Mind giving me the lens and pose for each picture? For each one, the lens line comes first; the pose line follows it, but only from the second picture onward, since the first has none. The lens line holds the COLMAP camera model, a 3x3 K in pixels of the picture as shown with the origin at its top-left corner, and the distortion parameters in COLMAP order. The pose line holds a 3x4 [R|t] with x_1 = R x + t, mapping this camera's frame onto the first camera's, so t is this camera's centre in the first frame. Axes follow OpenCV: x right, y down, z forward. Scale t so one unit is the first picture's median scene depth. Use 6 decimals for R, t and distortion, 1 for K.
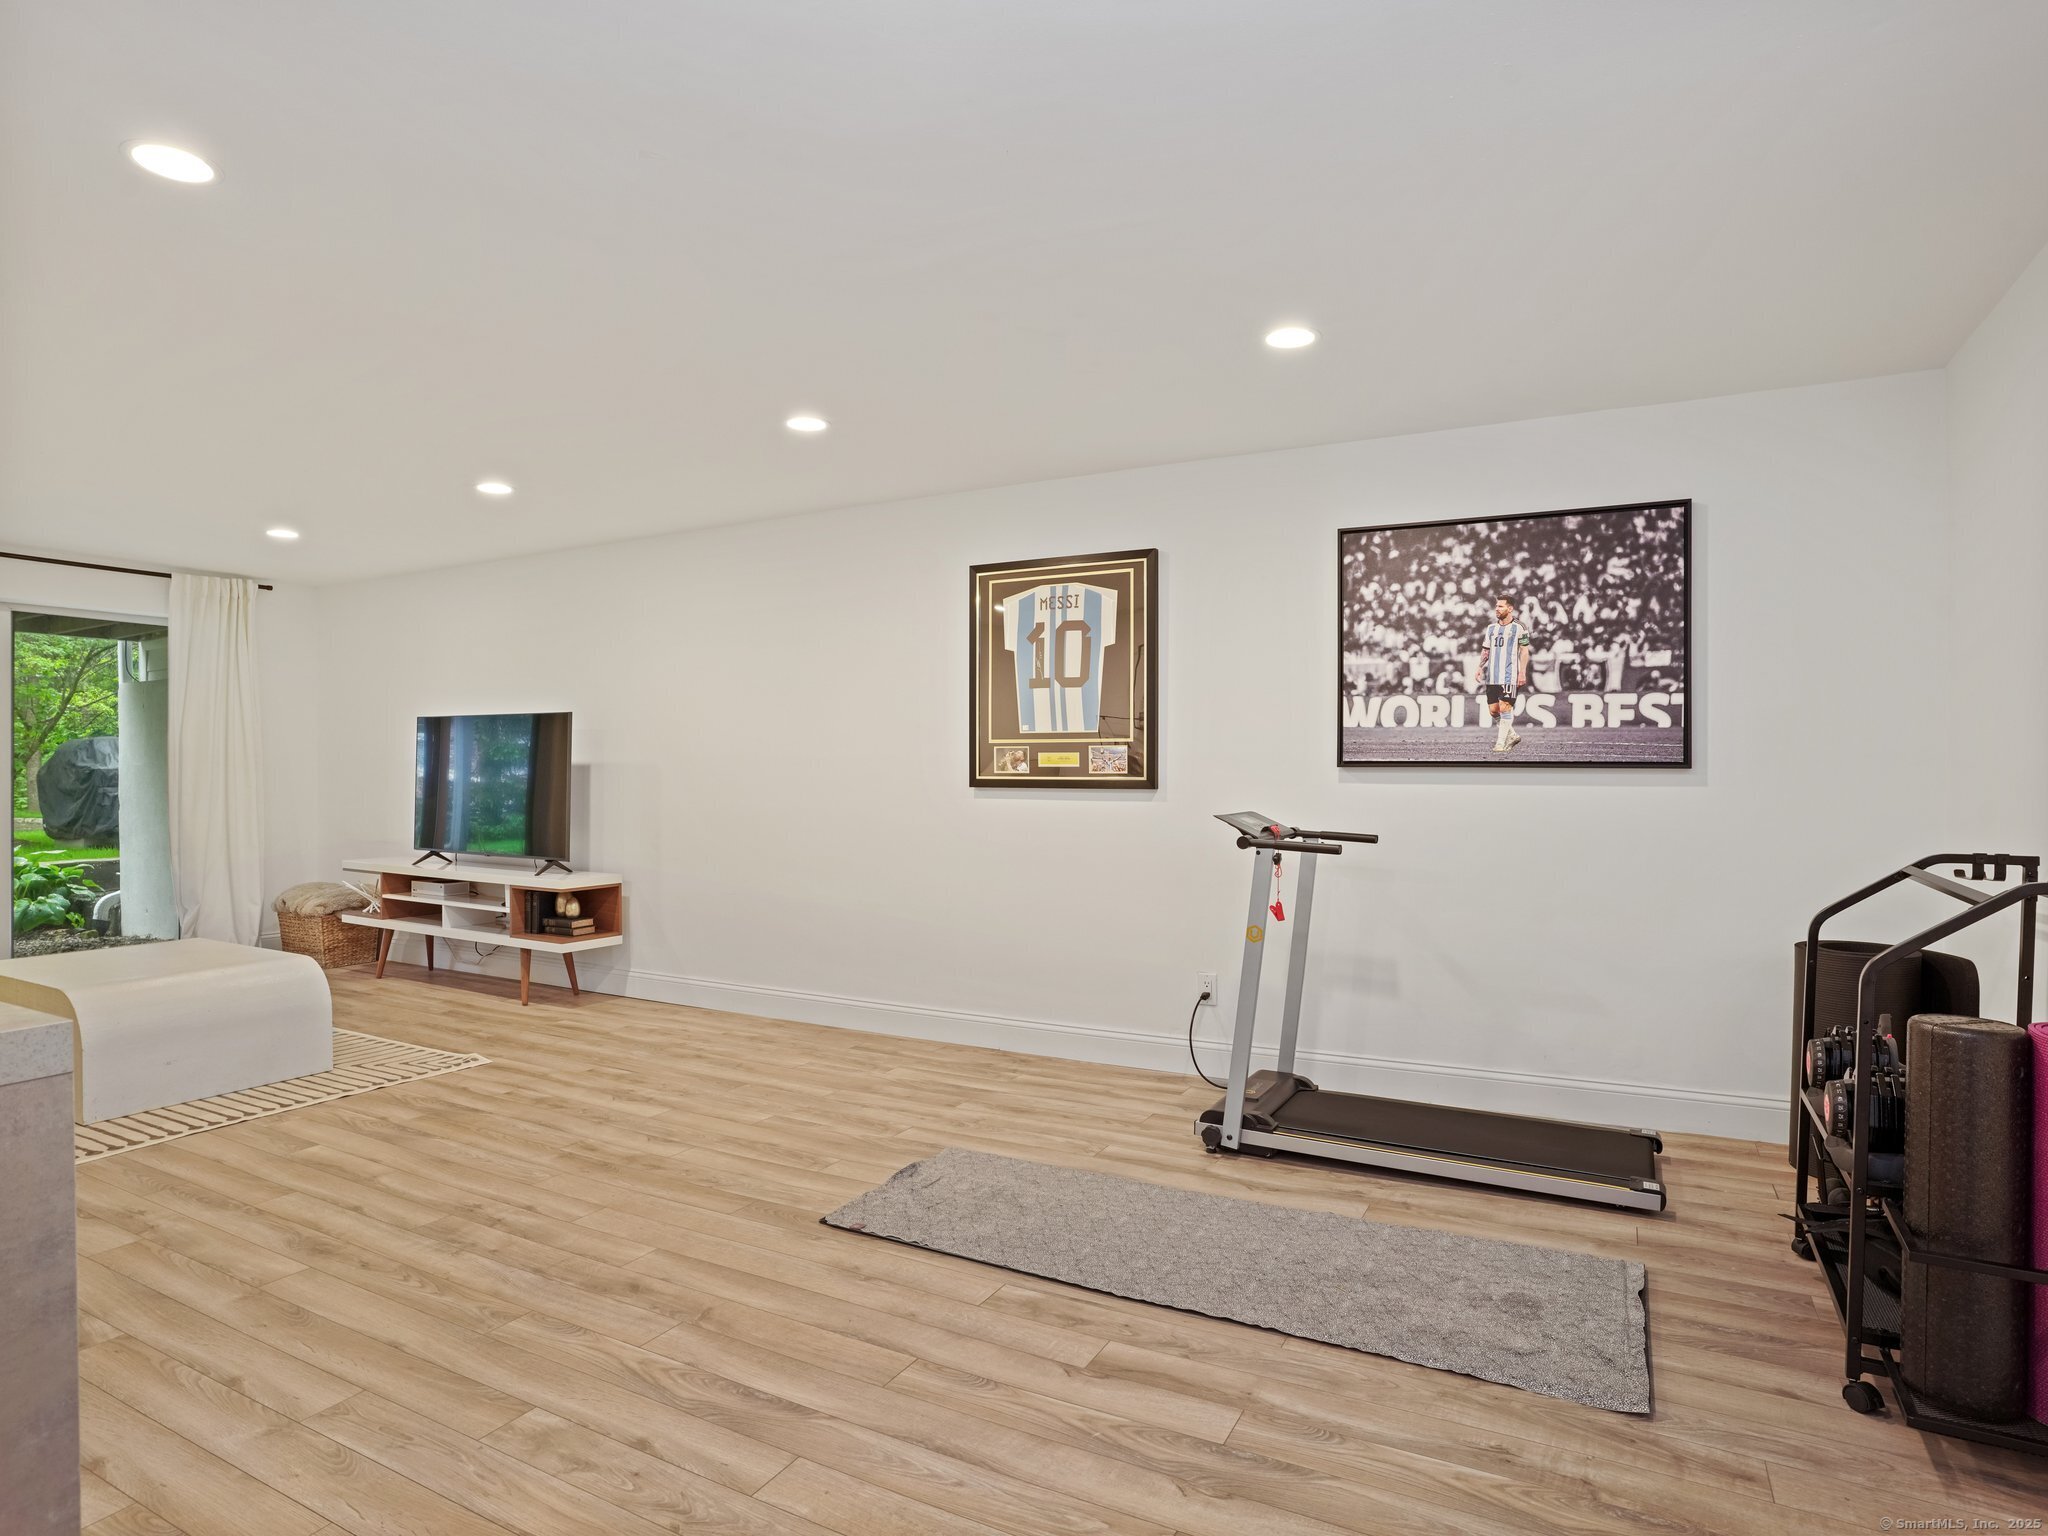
lens RADIAL K [[1126.2, 0, 1019.8], [0, 1126.2, 775.7], [0, 0, 1]] dist [-0.079883, 0.038872]
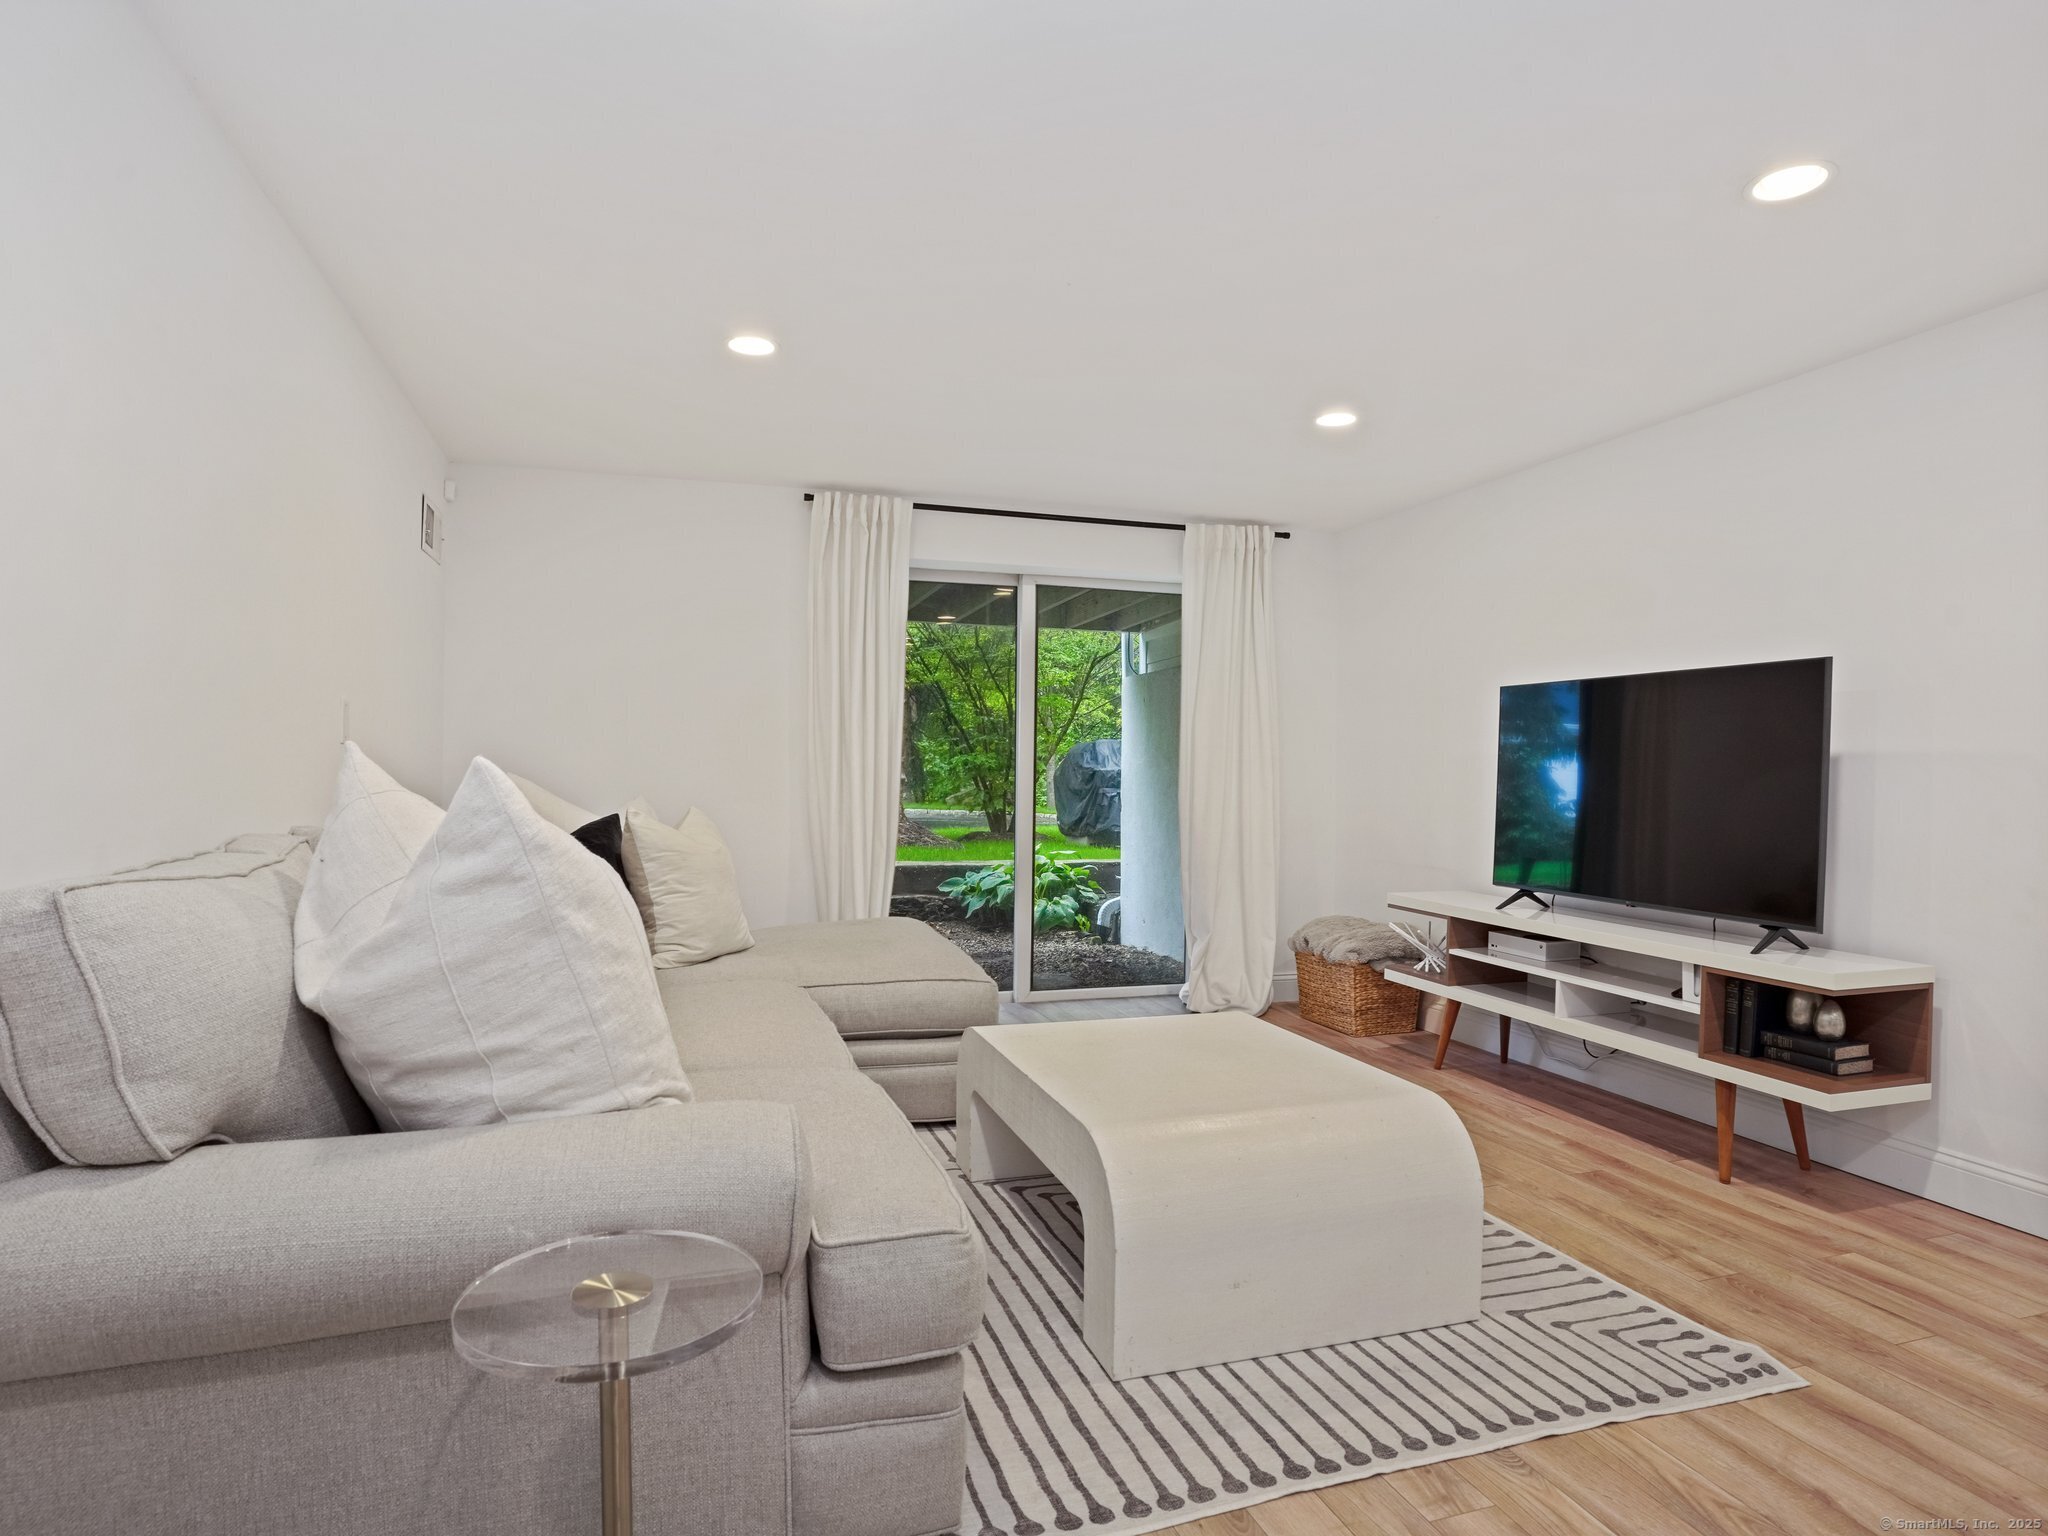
lens RADIAL K [[1132.7, 0, 1016.7], [0, 1132.7, 792.5], [0, 0, 1]] dist [-0.083925, 0.037161]
pose [[0.718675, 0.016096, -0.695160, -0.320801], [-0.010953, 0.999870, 0.011828, 0.006630], [0.695260, -0.000886, 0.718758, 0.348272]]
